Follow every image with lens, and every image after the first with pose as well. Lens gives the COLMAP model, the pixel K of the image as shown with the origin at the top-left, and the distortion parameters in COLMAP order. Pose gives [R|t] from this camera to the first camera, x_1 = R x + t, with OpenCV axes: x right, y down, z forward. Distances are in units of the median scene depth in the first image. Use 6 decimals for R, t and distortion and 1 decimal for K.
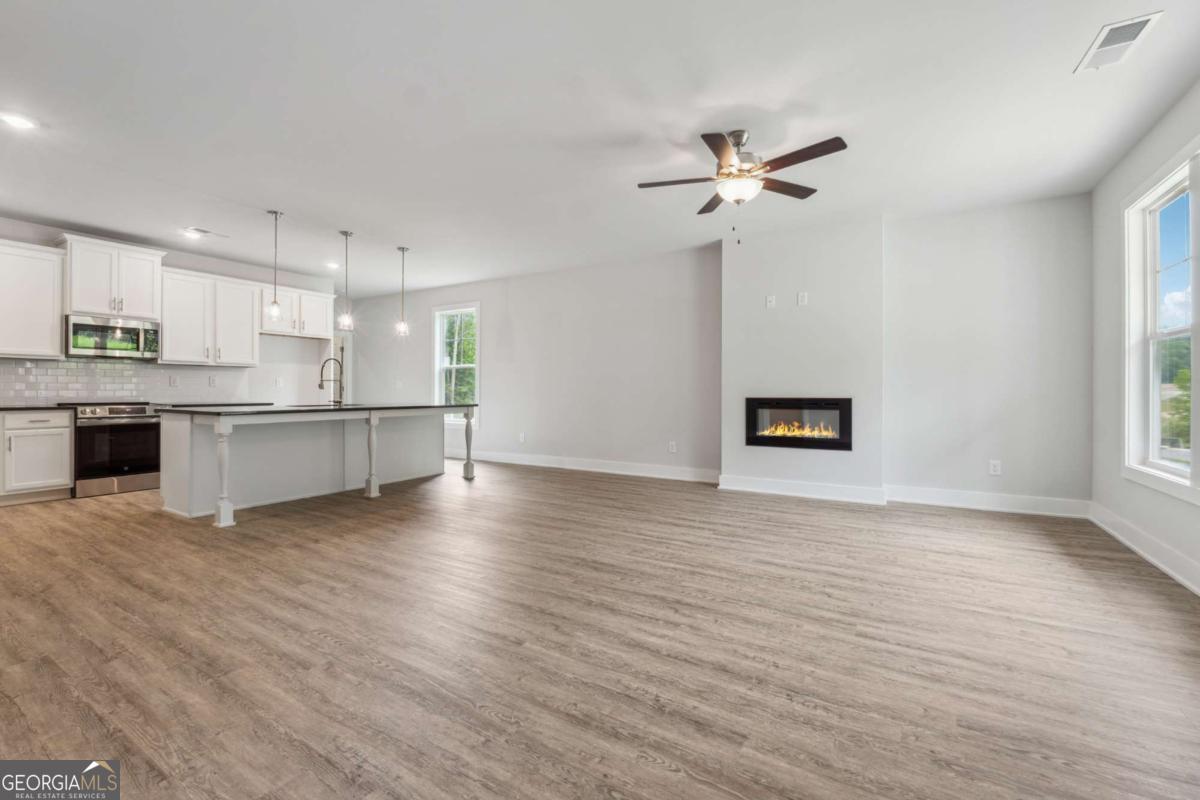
lens RADIAL K [[516.7, 0, 596.7], [0, 516.7, 389.7], [0, 0, 1]] dist [-0.003049, -0.004495]
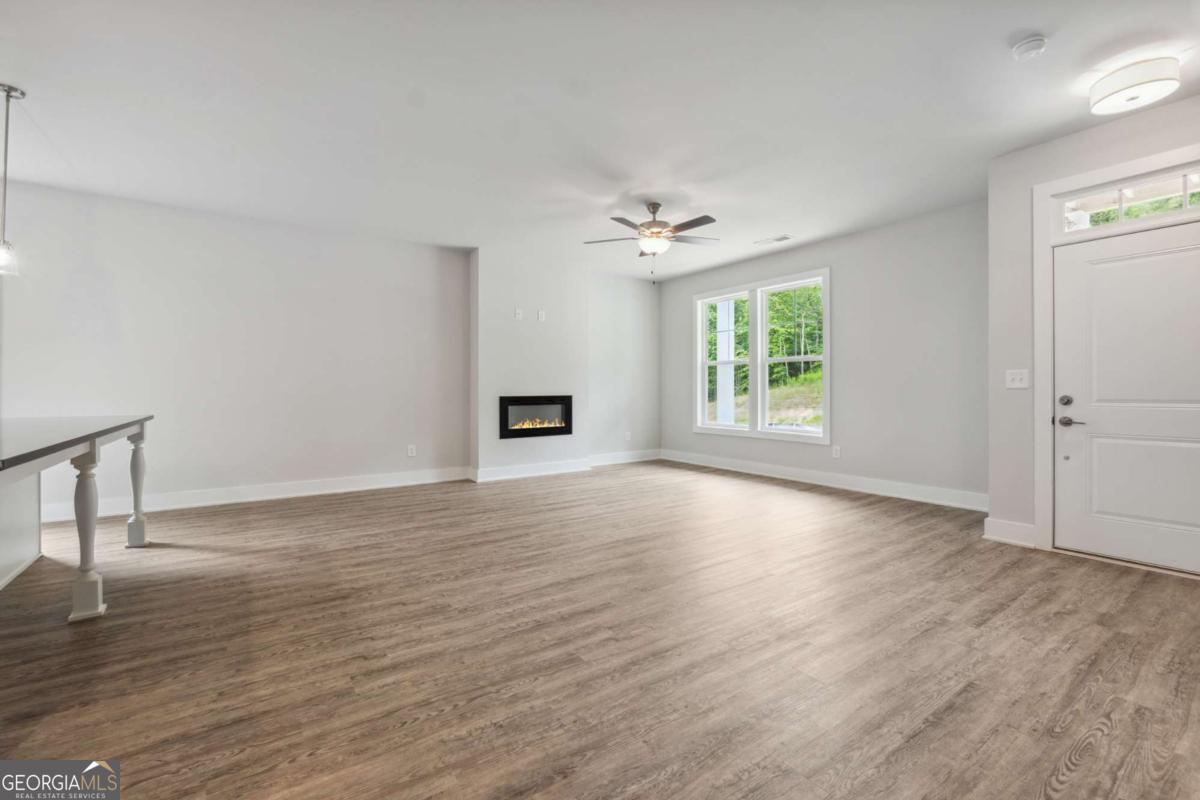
lens RADIAL K [[511.1, 0, 600.0], [0, 511.1, 400.0], [0, 0, 1]] dist [-0.009100, 0.000012]
pose [[0.393328, -0.022268, 0.919128, -0.962831], [-0.000956, 0.999696, 0.024629, -0.006898], [-0.919398, -0.010566, 0.393187, 0.545049]]
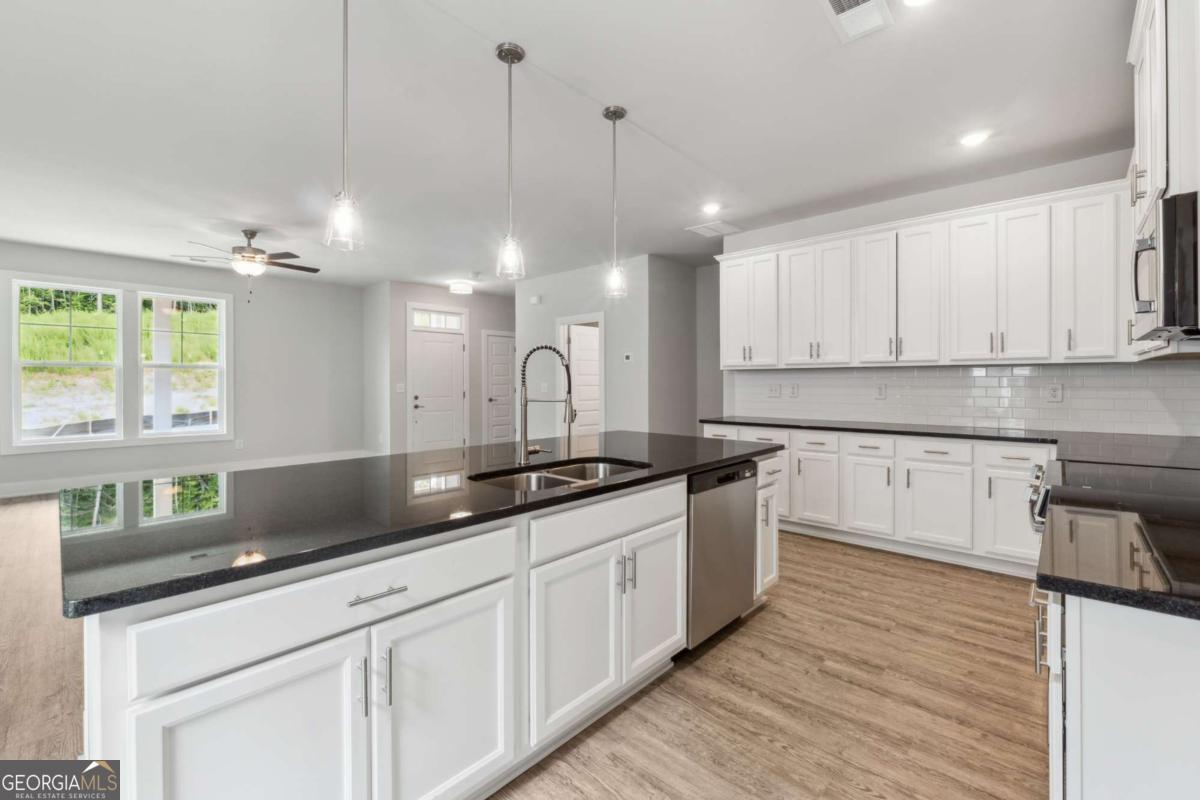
lens RADIAL K [[516.7, 0, 596.7], [0, 516.7, 389.7], [0, 0, 1]] dist [-0.003049, -0.004495]
pose [[-0.980145, -0.000357, 0.198281, -0.968000], [-0.000220, 1.000000, 0.000714, -0.018103], [-0.198281, 0.000656, -0.980145, 2.071608]]
